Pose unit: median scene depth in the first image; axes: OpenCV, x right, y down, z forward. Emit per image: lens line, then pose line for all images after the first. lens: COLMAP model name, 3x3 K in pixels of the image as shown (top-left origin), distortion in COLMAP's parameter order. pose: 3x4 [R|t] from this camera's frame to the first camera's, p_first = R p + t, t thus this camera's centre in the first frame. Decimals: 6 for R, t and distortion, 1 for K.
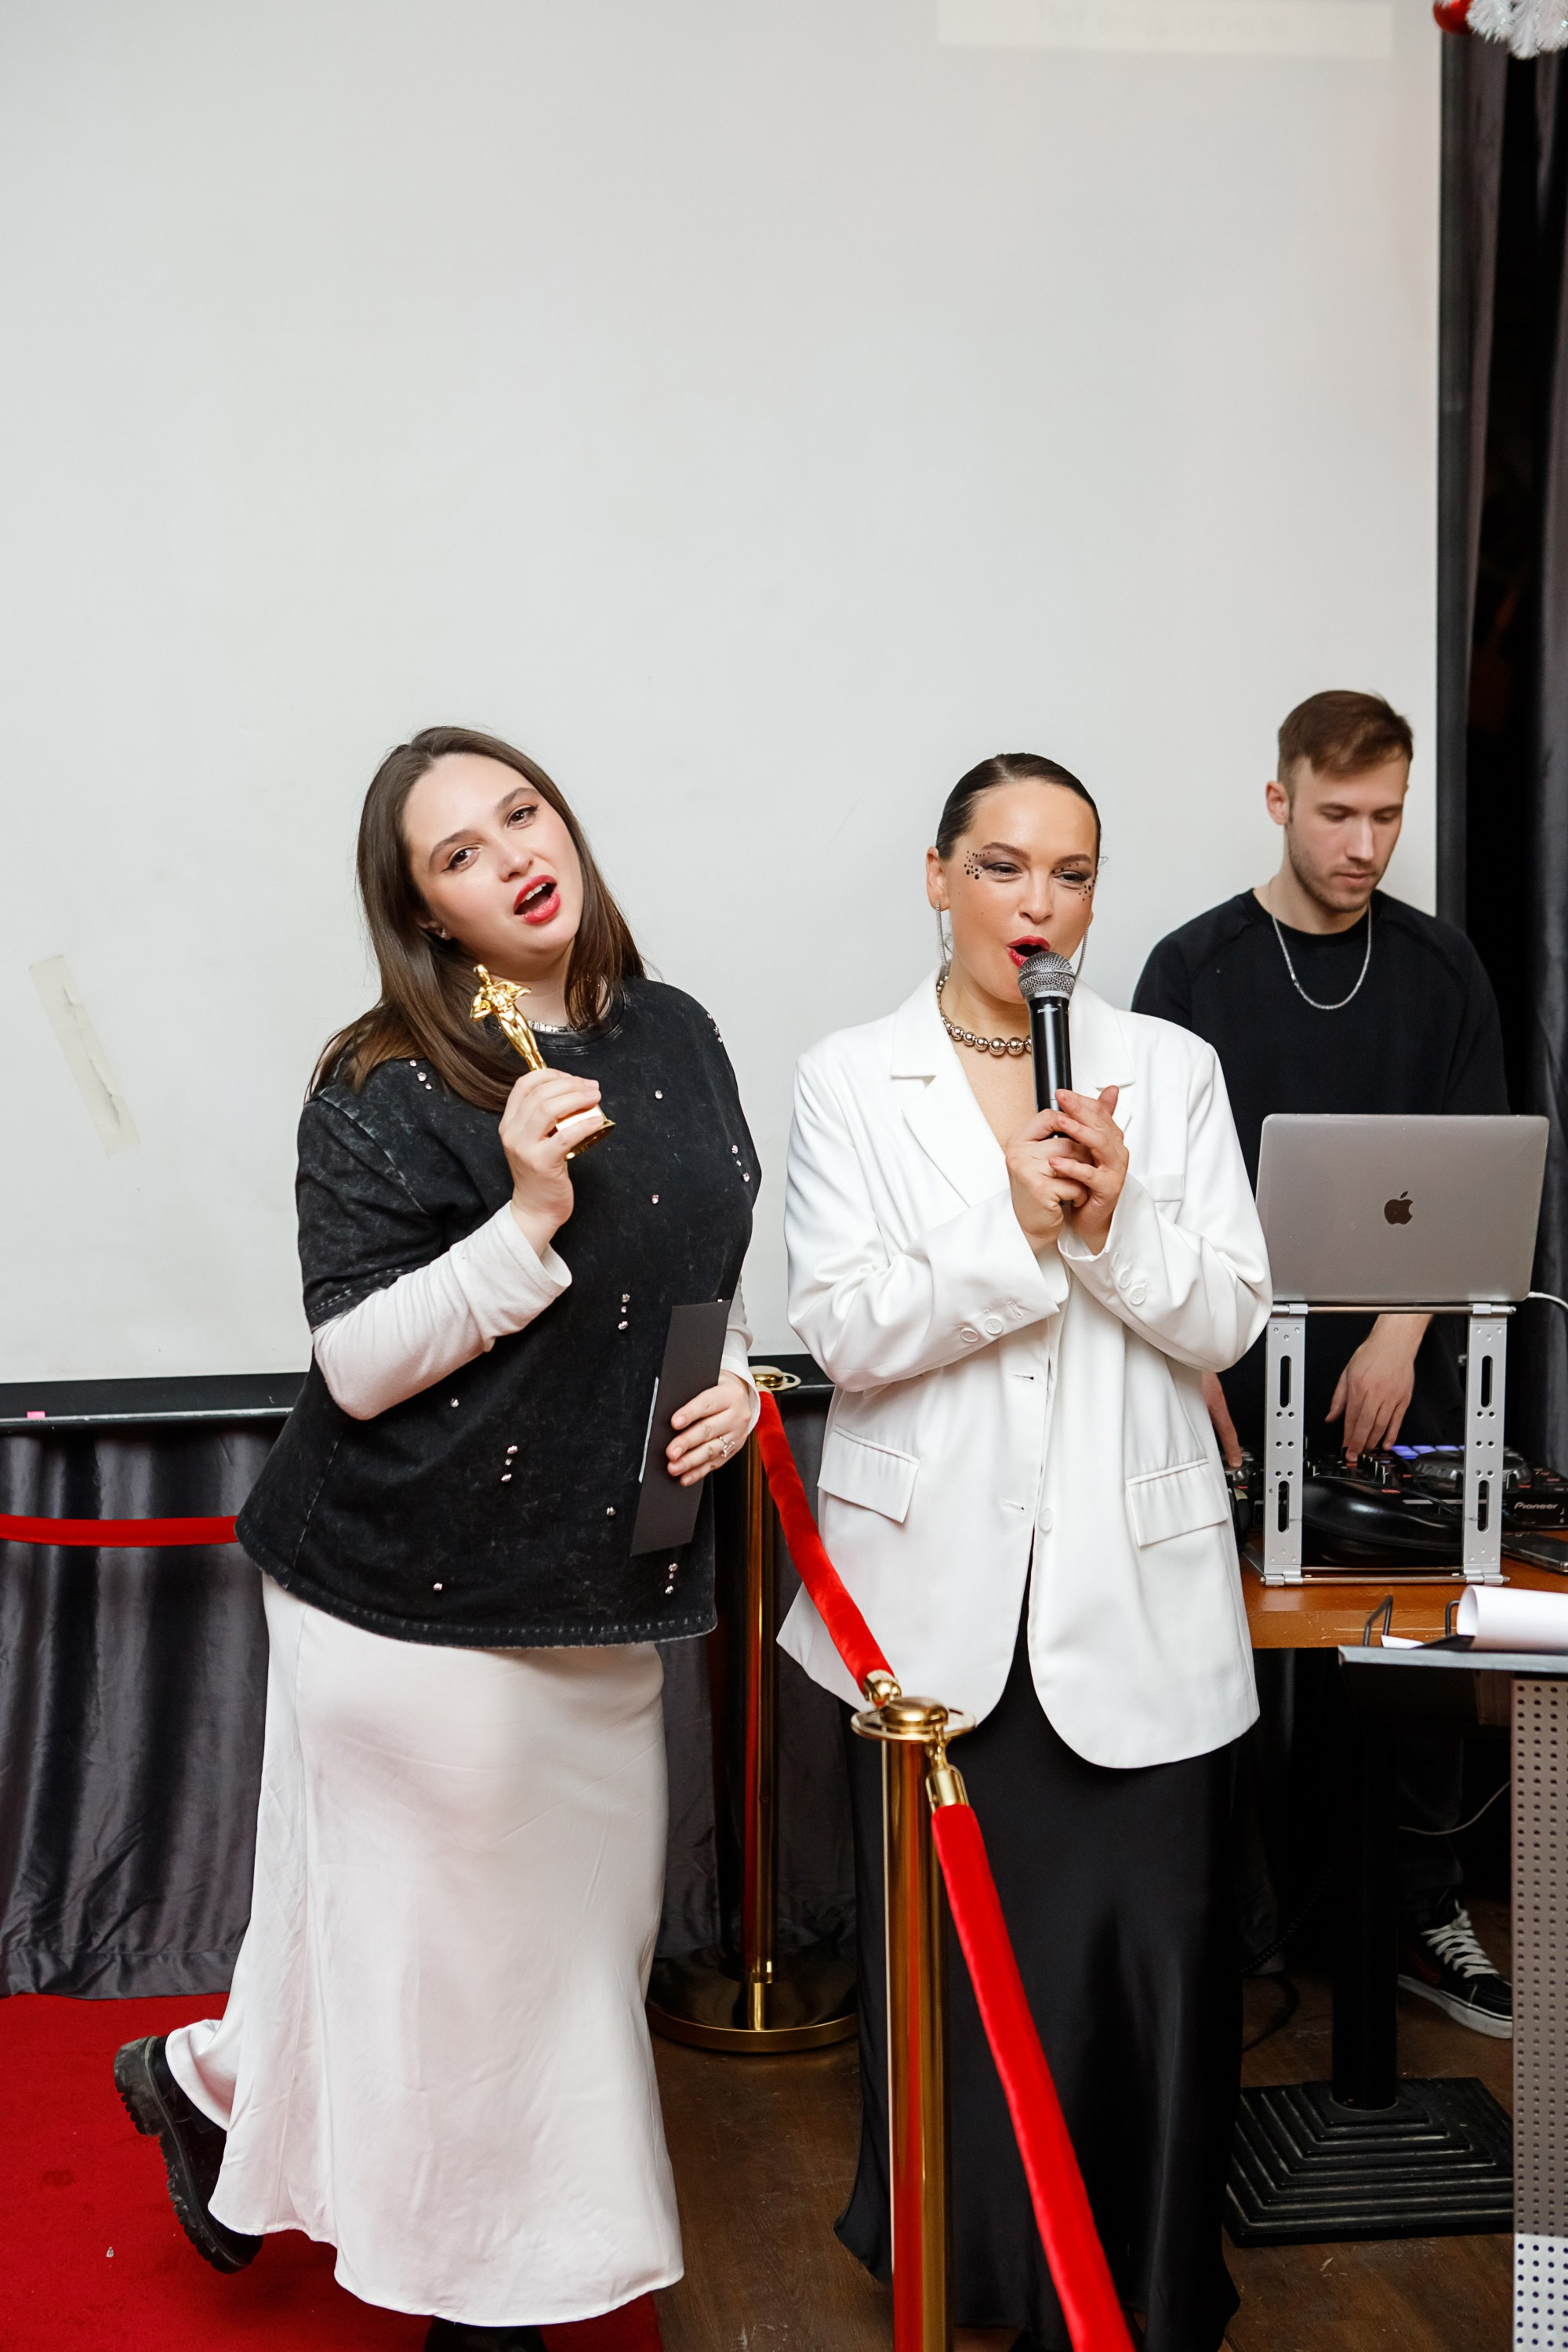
lens RADIAL K [[3162.9, 0, 762.1], [0, 3162.9, 1160.6], [0, 0, 1]] dist [0.008059, 0.000000]
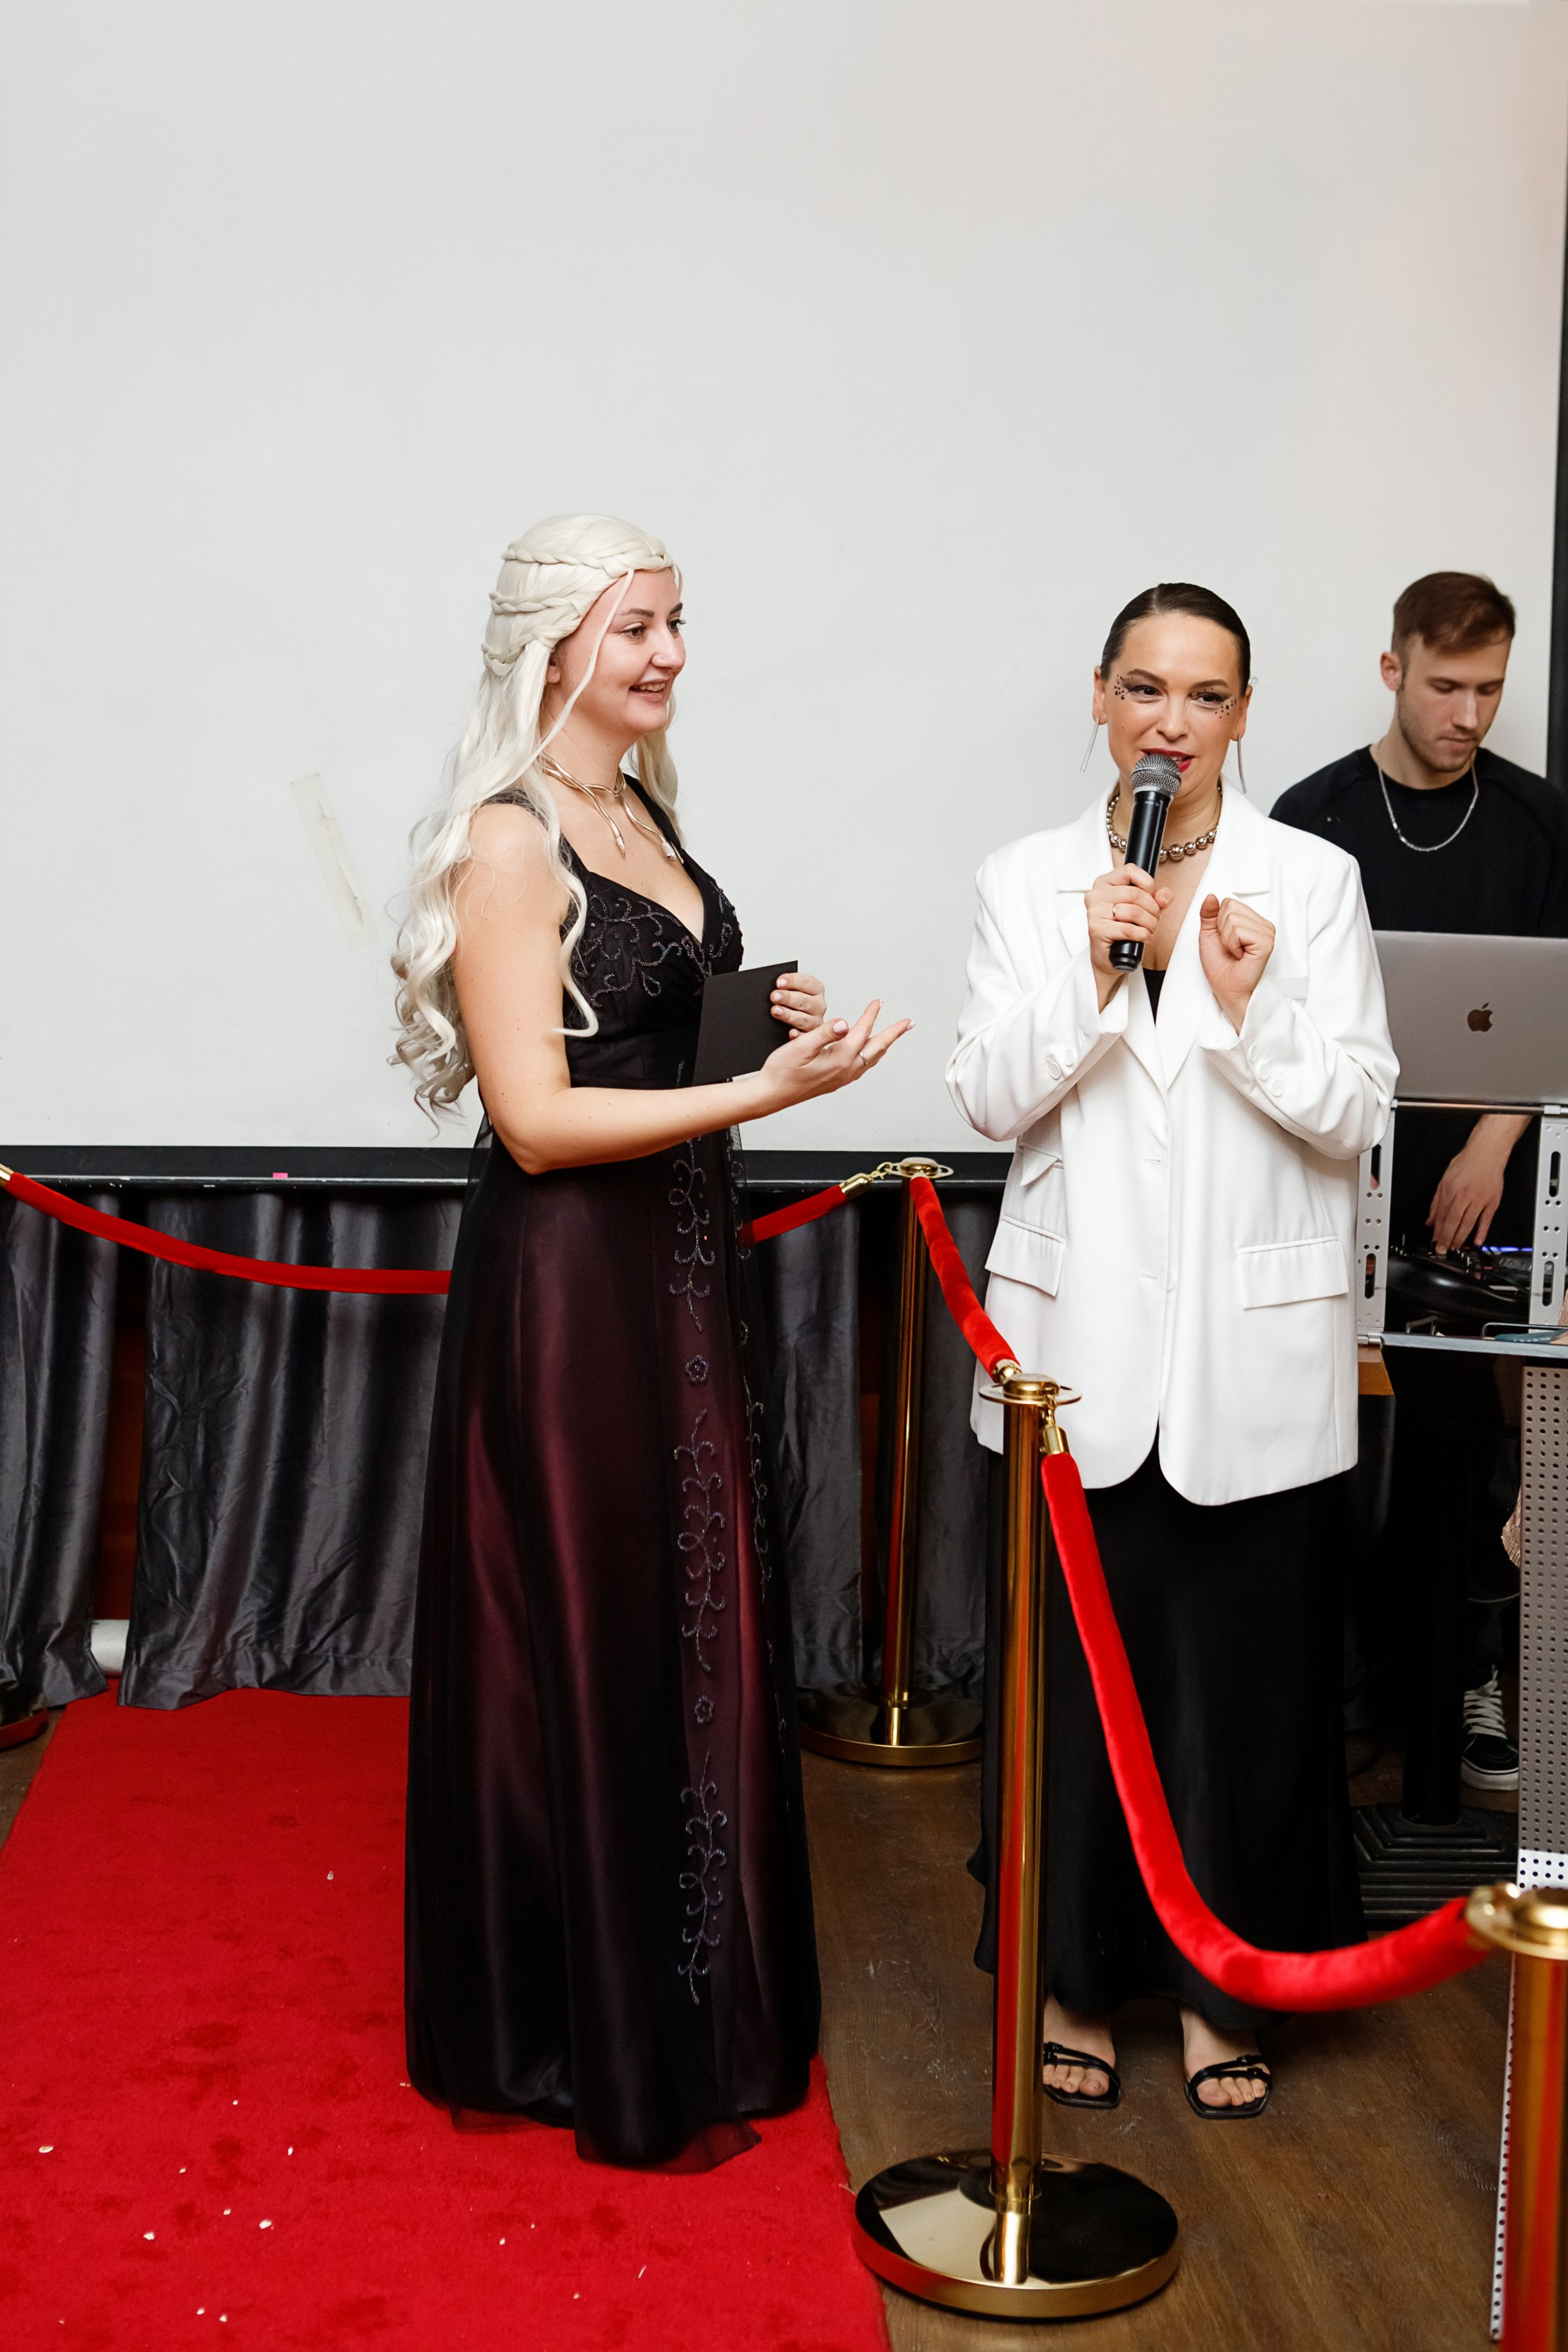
lens RADIAL K [[3222.2, 0, 676.1], [0, 3222.2, 1039.3], [0, 0, 1]] dist [-0.011902, 0.000000]
pose [[0.996154, 0.036717, -0.079550, 0.003764], [-0.037212, 0.999296, -0.004750, 0.034081], [0.079320, 0.007692, 0.996820, -0.159616]]
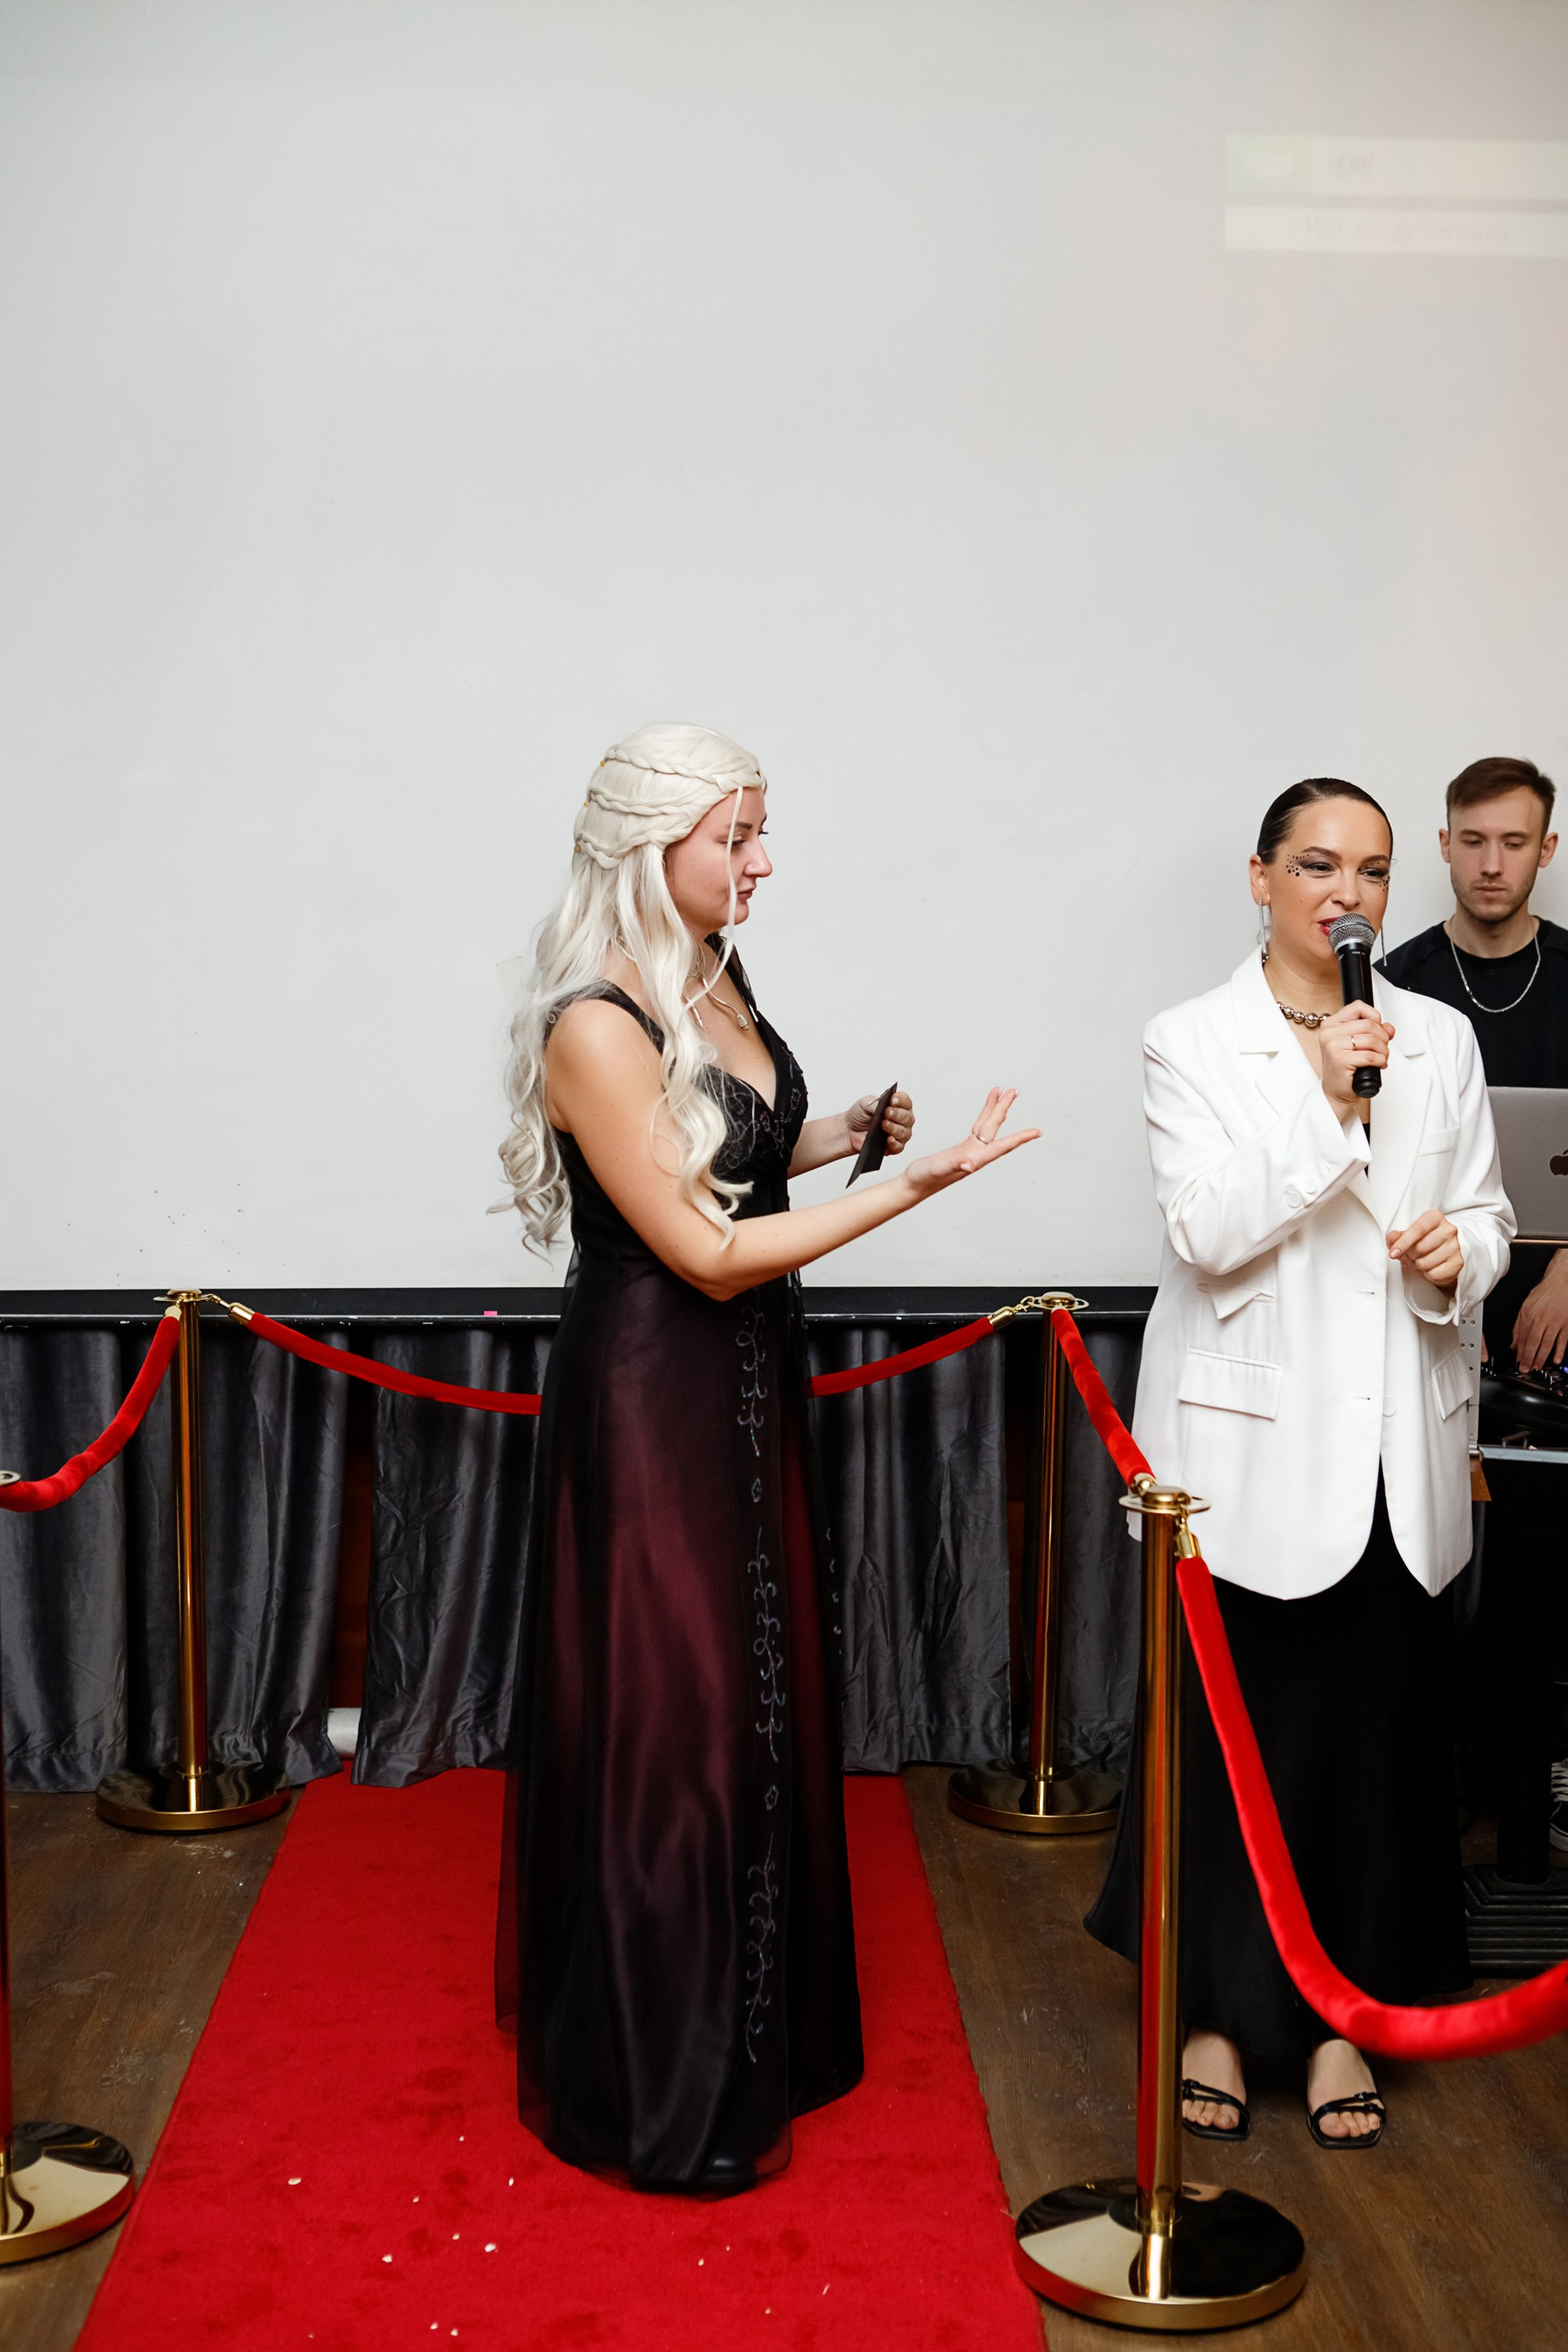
lens RADIAL K [[2842.7, 0, 779.0], [0, 2842.7, 1195.9], [0, 0, 1]] dist [-0.012015, 0.000000]
pose [[0.994824, 0.026612, -0.098064, -0.000597], [-0.026852, 0.999639, -0.001127, 0.033299], [0.097999, 0.003754, 0.995179, -0.150590]]
